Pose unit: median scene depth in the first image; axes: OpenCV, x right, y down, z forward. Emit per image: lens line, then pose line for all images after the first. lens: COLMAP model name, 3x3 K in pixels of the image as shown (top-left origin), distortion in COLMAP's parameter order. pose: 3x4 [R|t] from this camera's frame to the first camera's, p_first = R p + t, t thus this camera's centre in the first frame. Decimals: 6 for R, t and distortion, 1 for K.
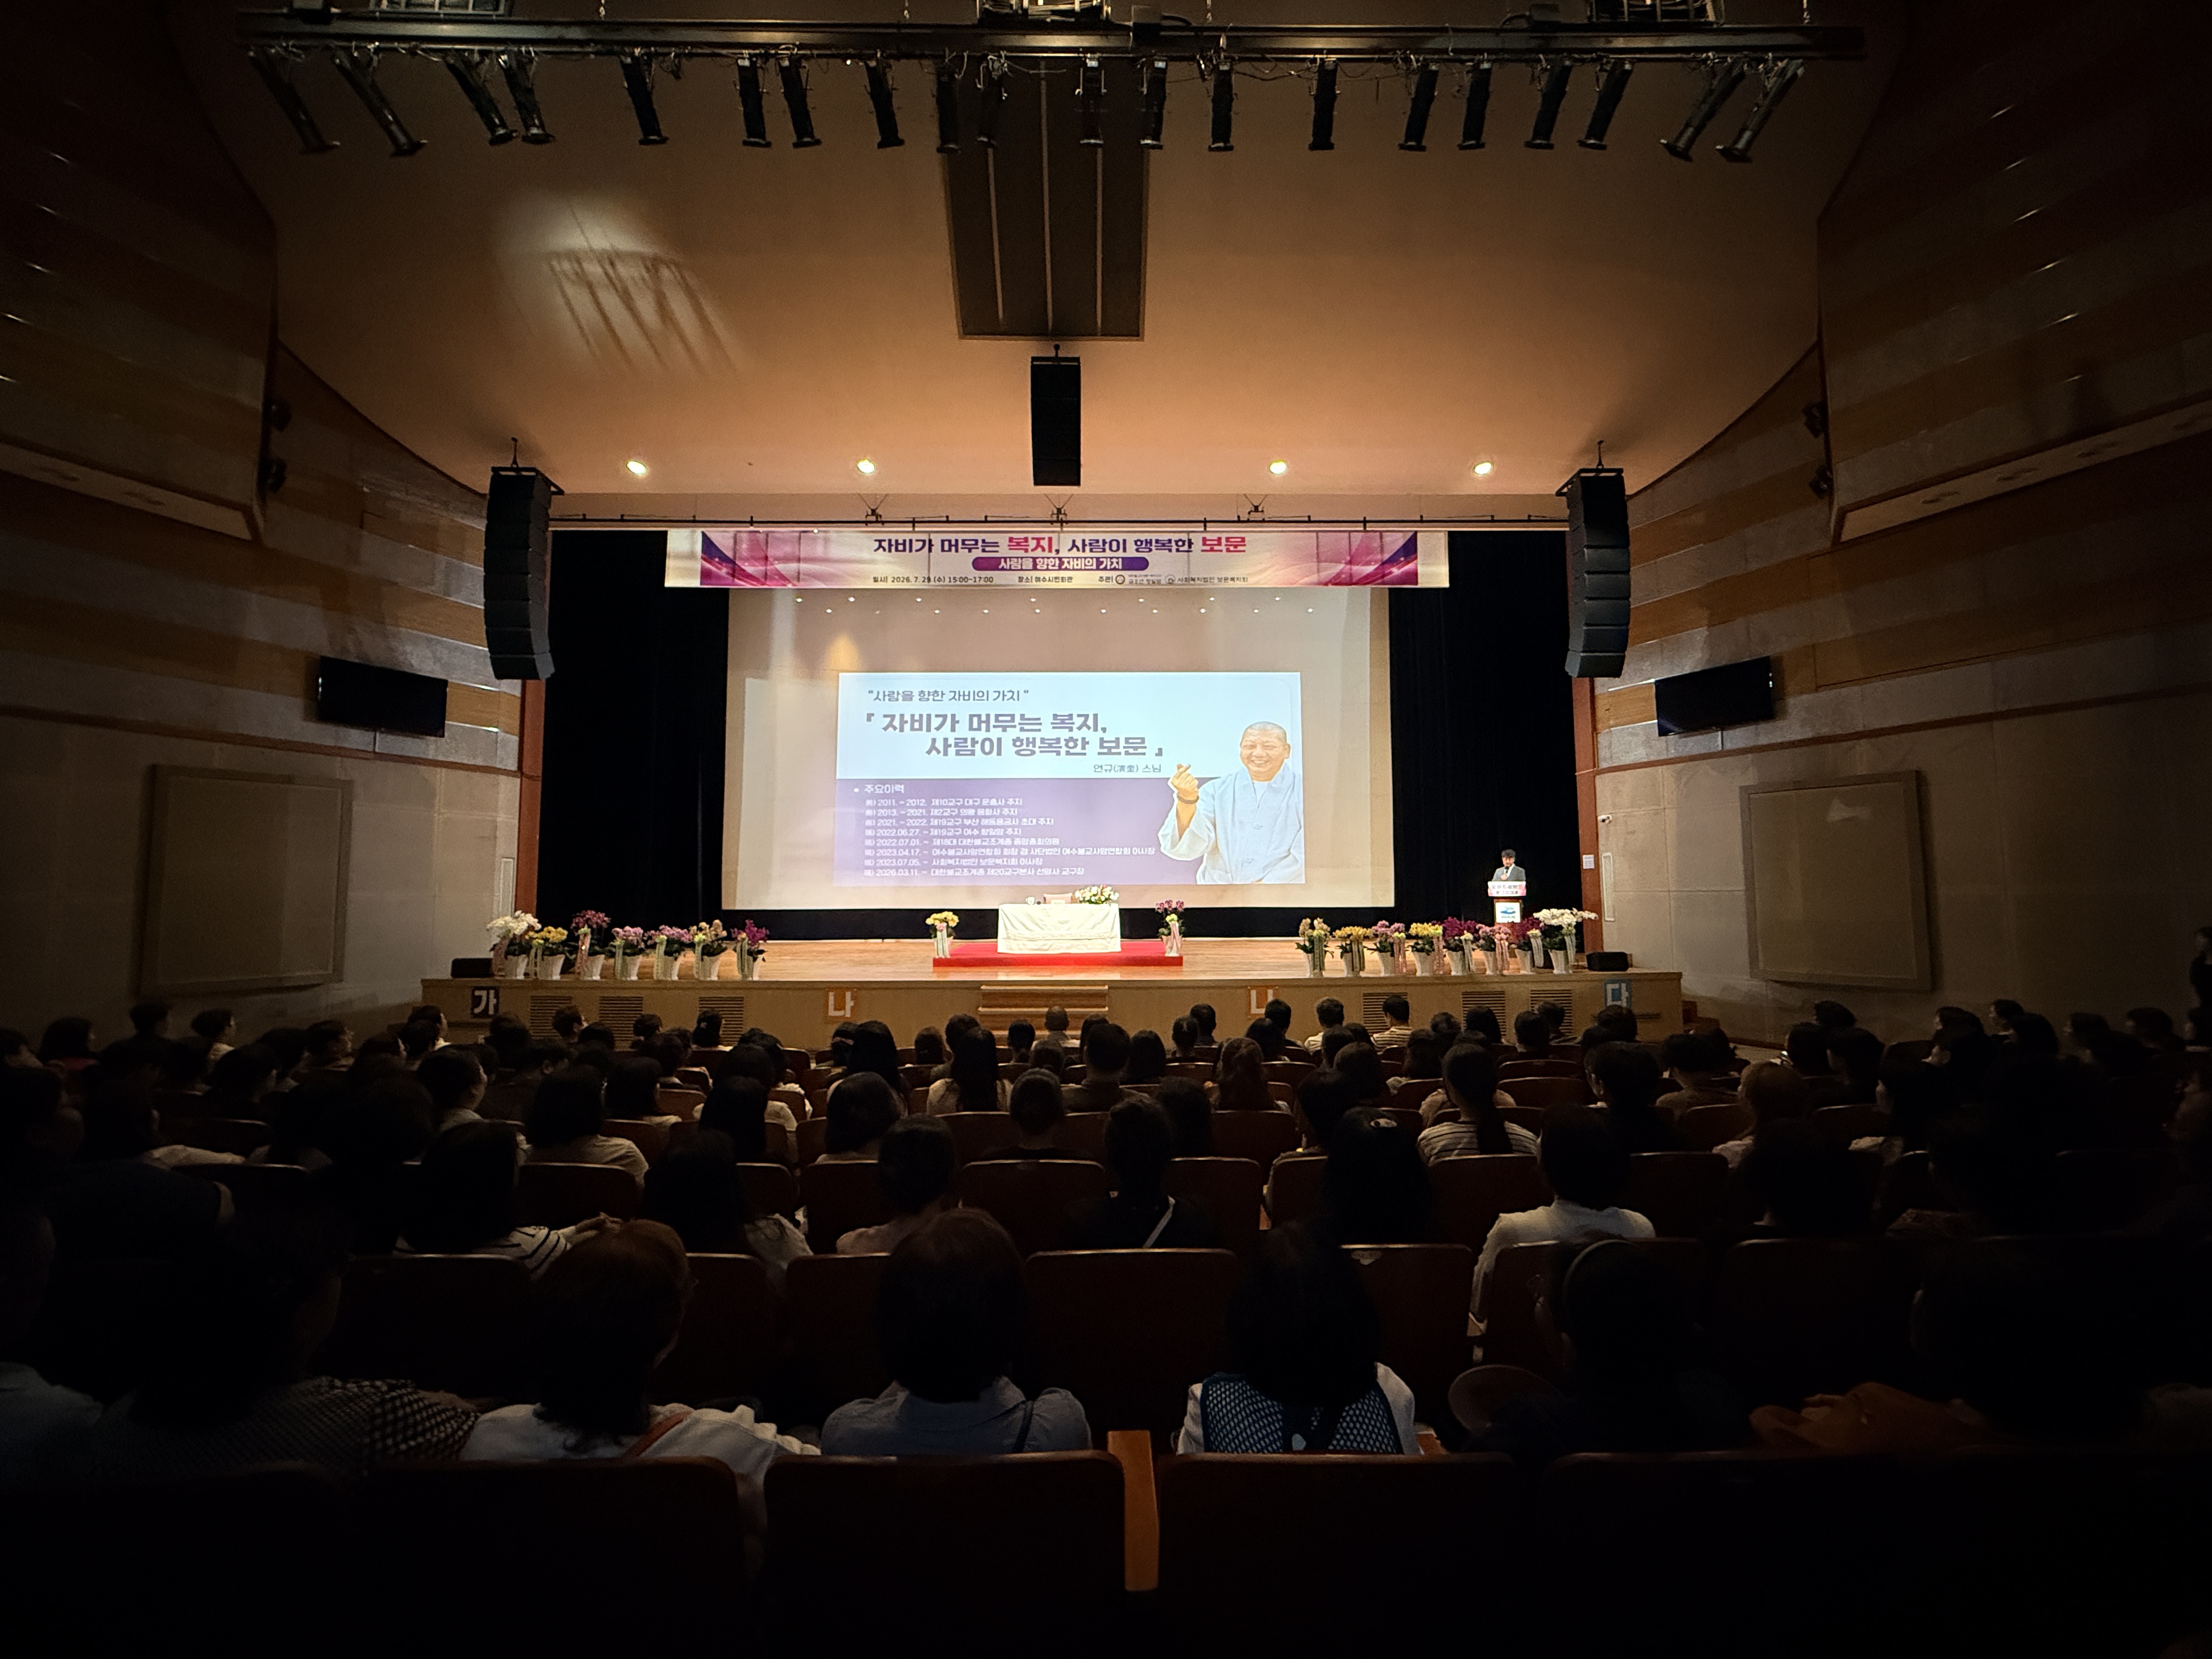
lens RADIAL K [[880.9, 0, 1106.0], [0, 880.9, 829.5], [0, 0, 1]] dist [-0.001060, -0.000132]
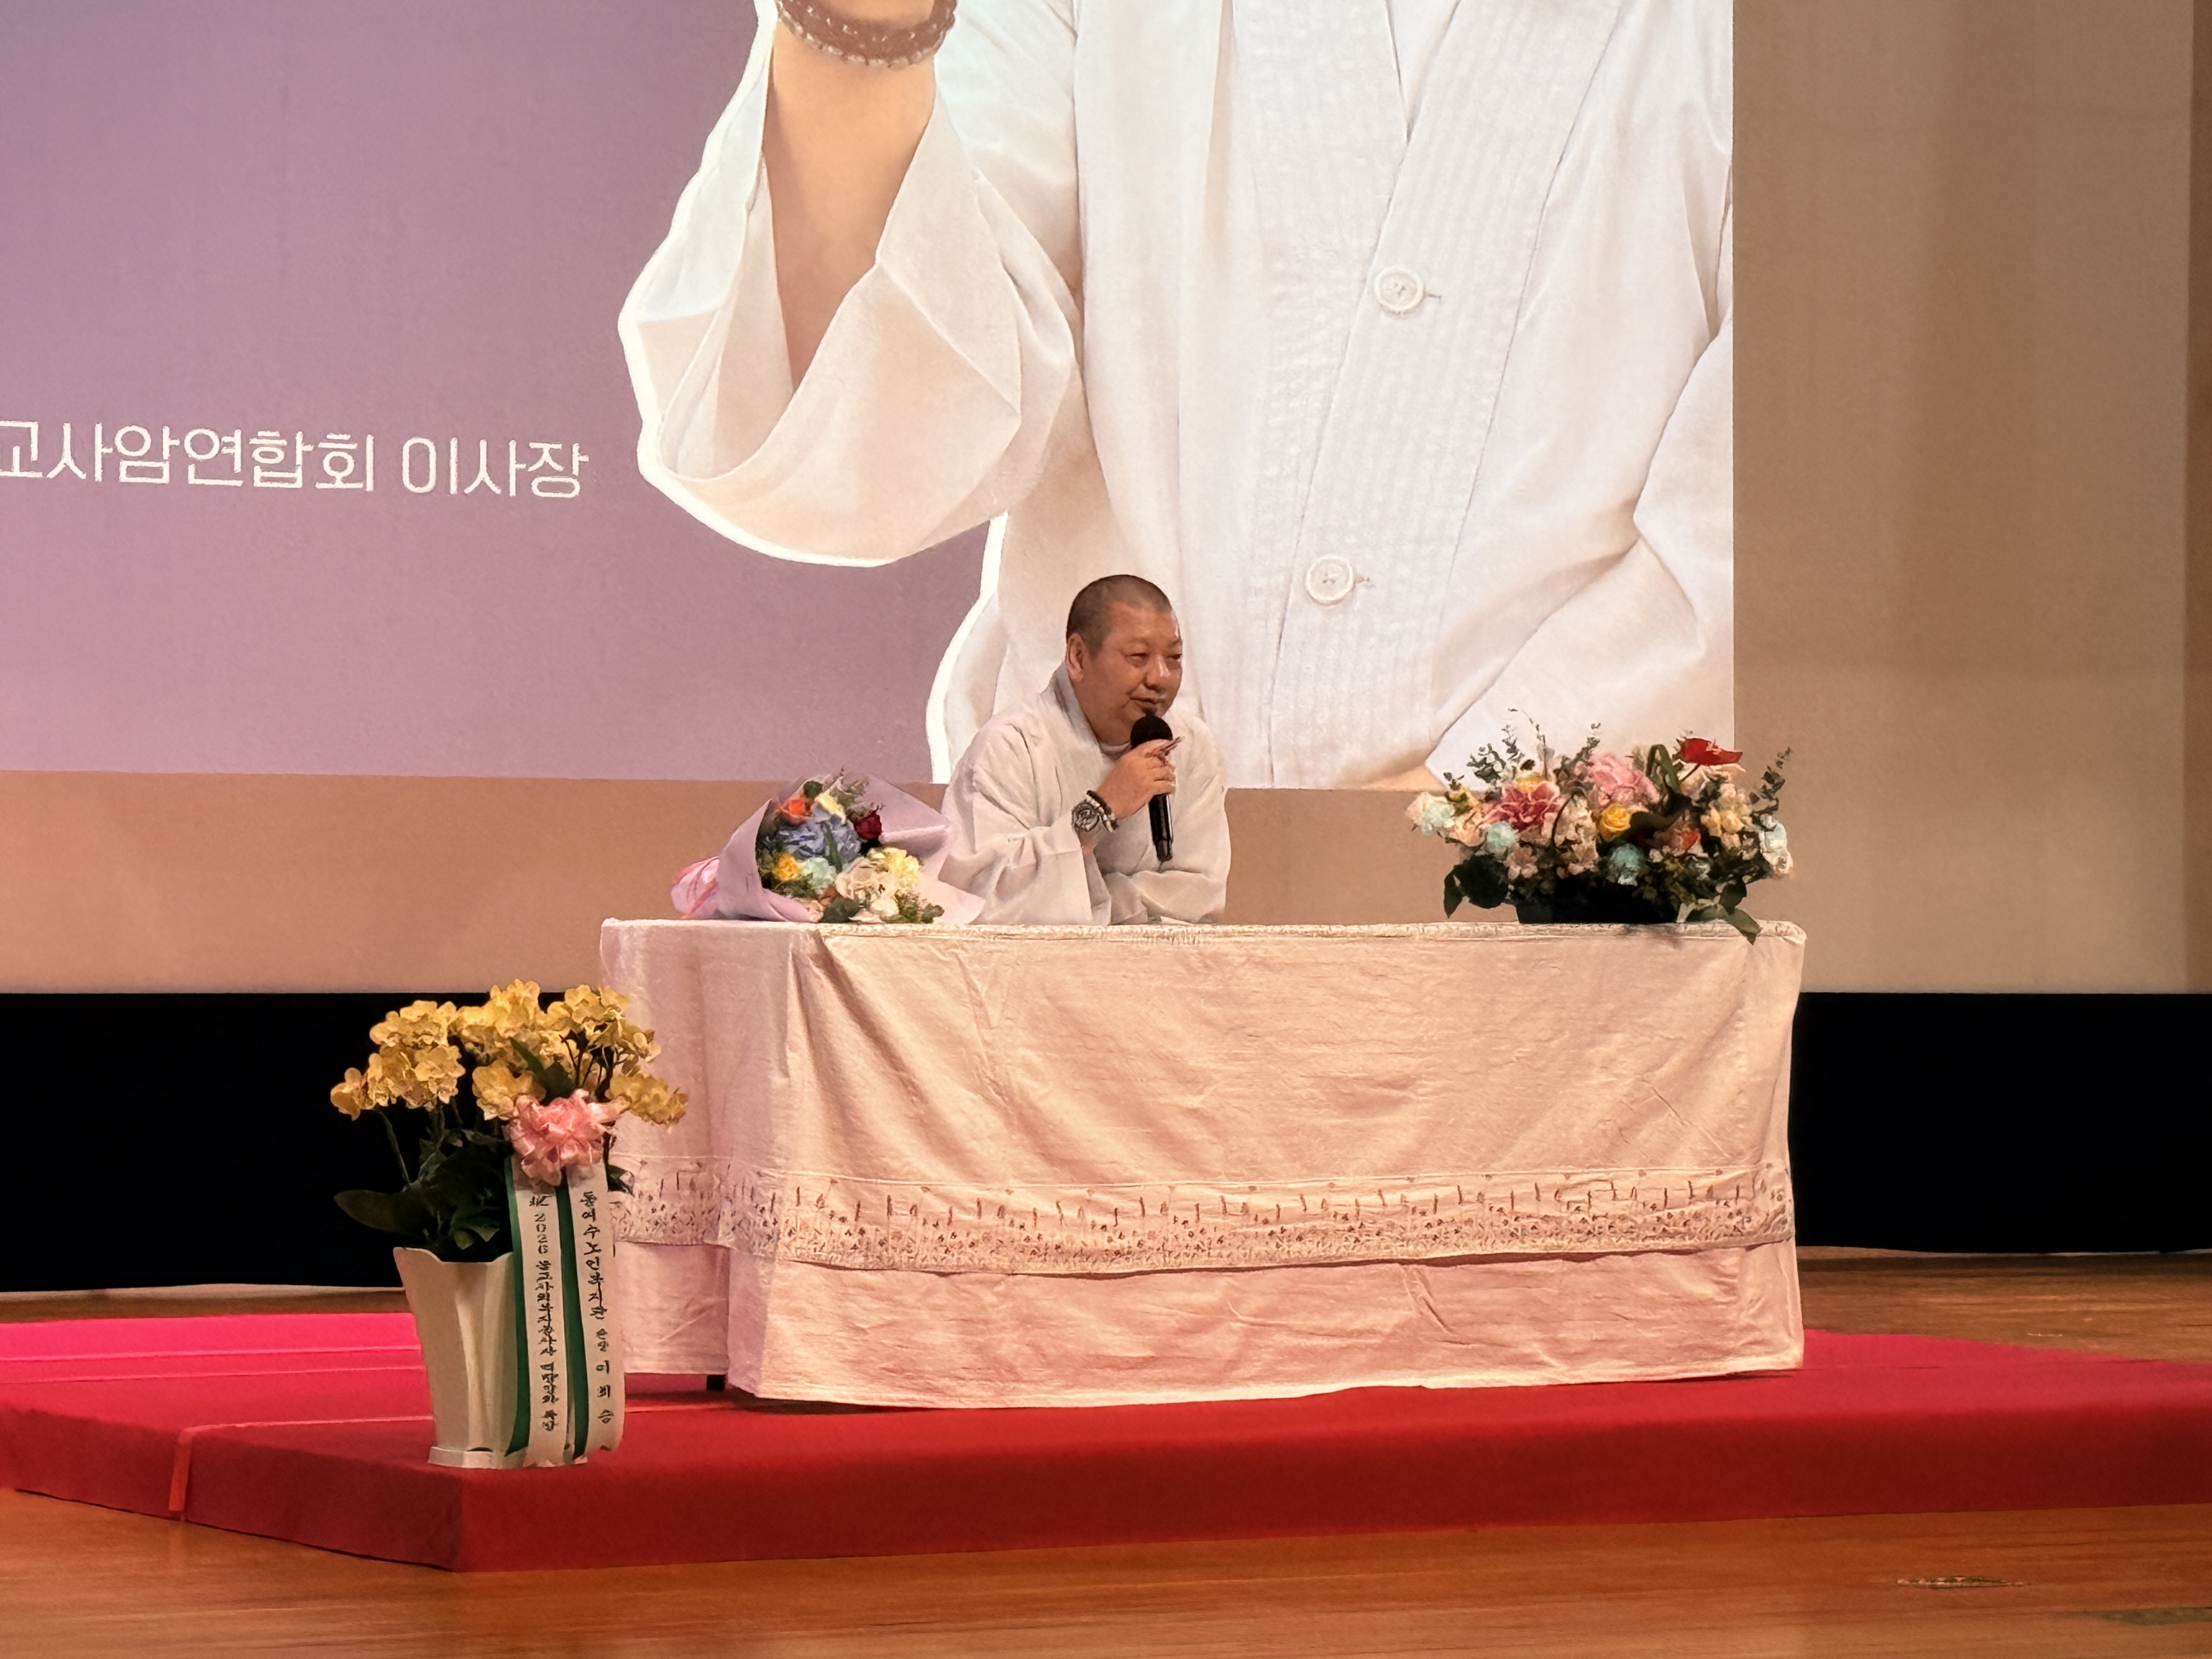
lens RADIAL K [[7208.4, 0, 1106.0], [0, 7208.4, 829.5], [0, 0, 1]] dist [0.149629, 1.403438]
pose [[0.884220, 0.014683, 0.466839, -0.300061], [-0.041030, 0.998084, 0.046321, 0.024255], [-0.465264, -0.060113, 0.883128, 0.182630]]
